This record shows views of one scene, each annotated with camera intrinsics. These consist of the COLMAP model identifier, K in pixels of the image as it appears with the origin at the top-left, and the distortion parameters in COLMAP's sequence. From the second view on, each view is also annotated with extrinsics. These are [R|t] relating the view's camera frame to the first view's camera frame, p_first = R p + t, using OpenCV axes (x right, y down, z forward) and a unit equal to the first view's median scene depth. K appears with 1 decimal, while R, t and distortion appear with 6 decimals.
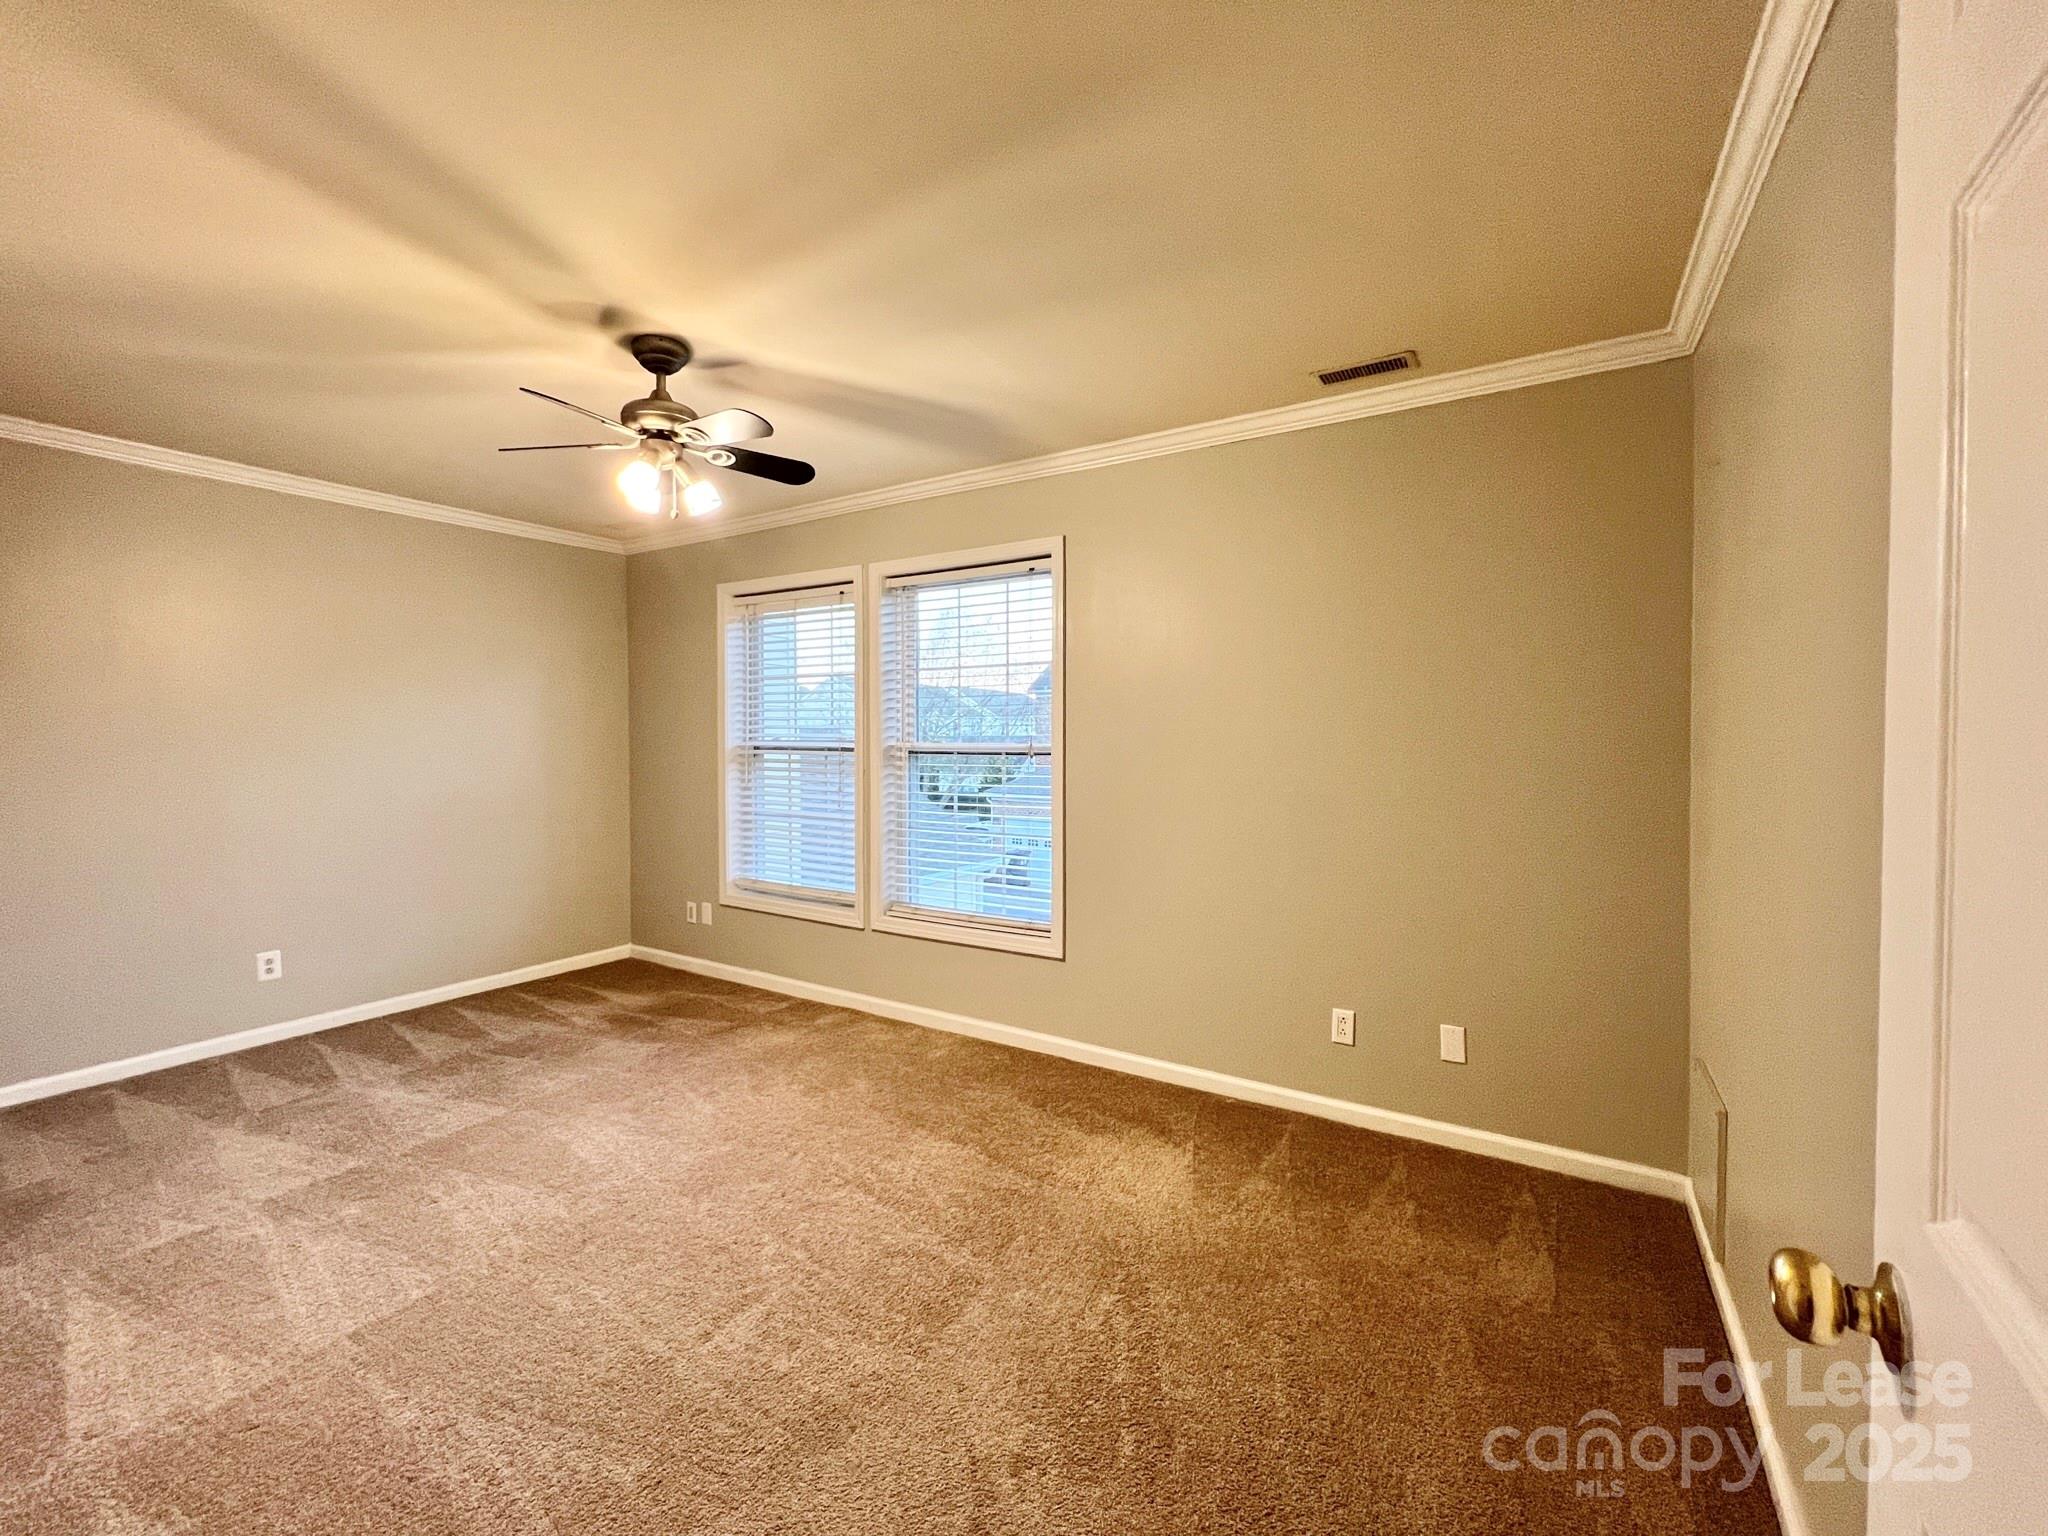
lens RADIAL K [[828.9, 0, 1017.4], [0, 828.9, 750.3], [0, 0, 1]] dist [0.000534, 0.000320]
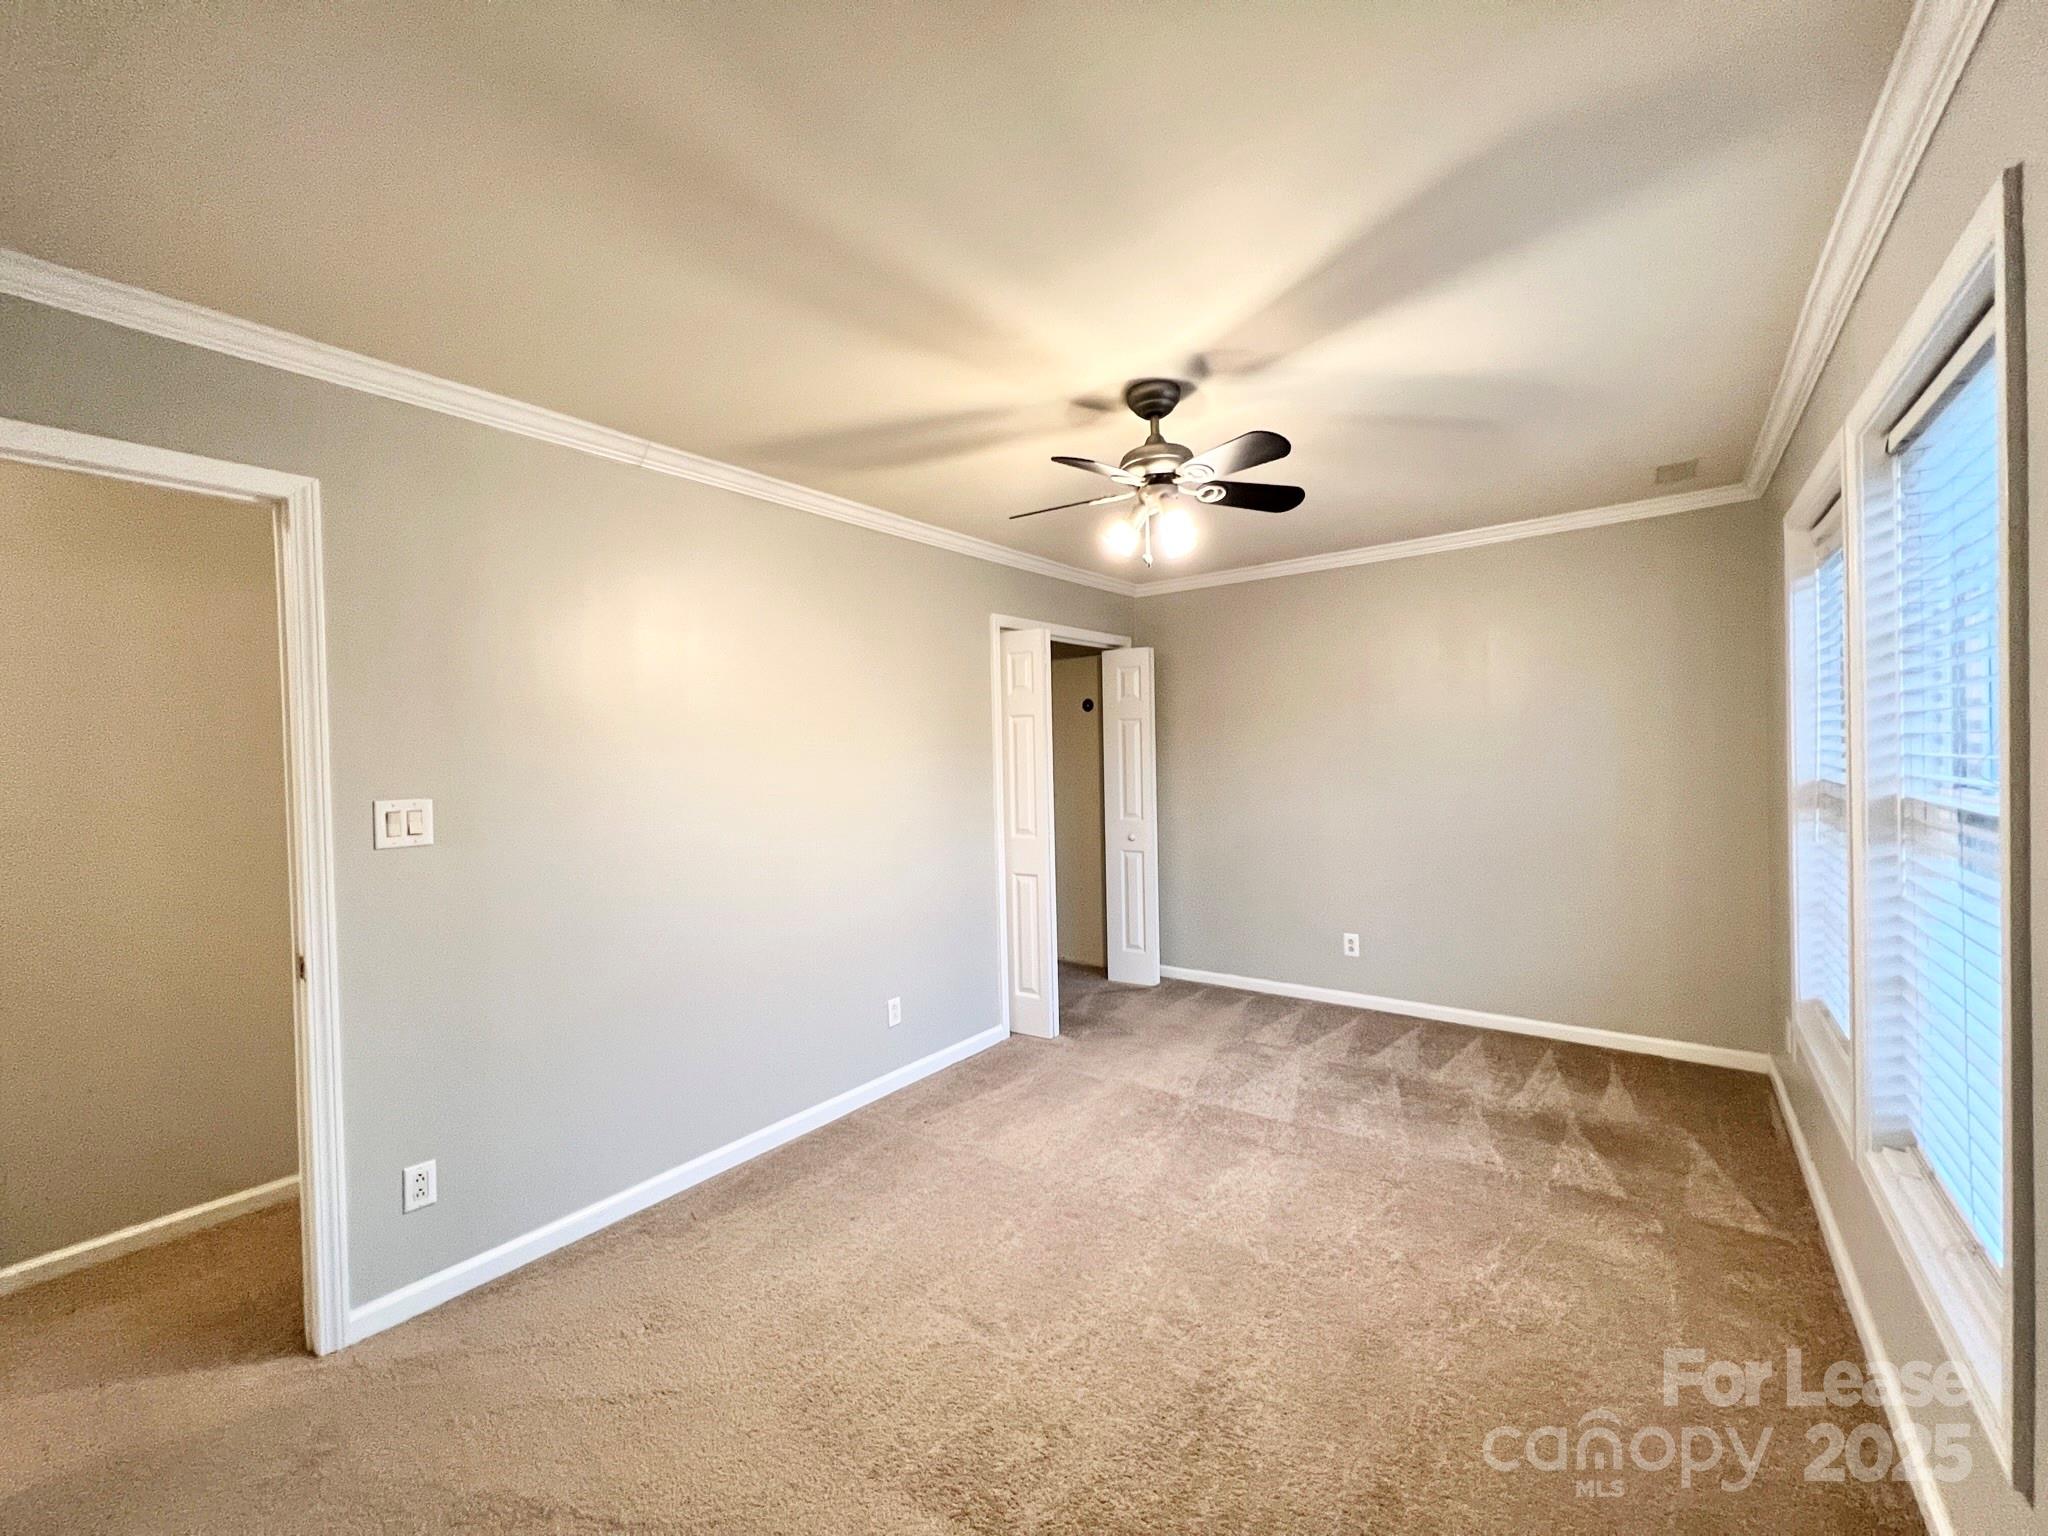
lens RADIAL K [[825.1, 0, 1024.0], [0, 825.1, 768.0], [0, 0, 1]] dist [-0.001795, -0.000221]
pose [[-0.081377, 0.020922, -0.996464, 0.411568], [0.007881, 0.999762, 0.020348, -0.041216], [0.996652, -0.006197, -0.081522, 0.661154]]
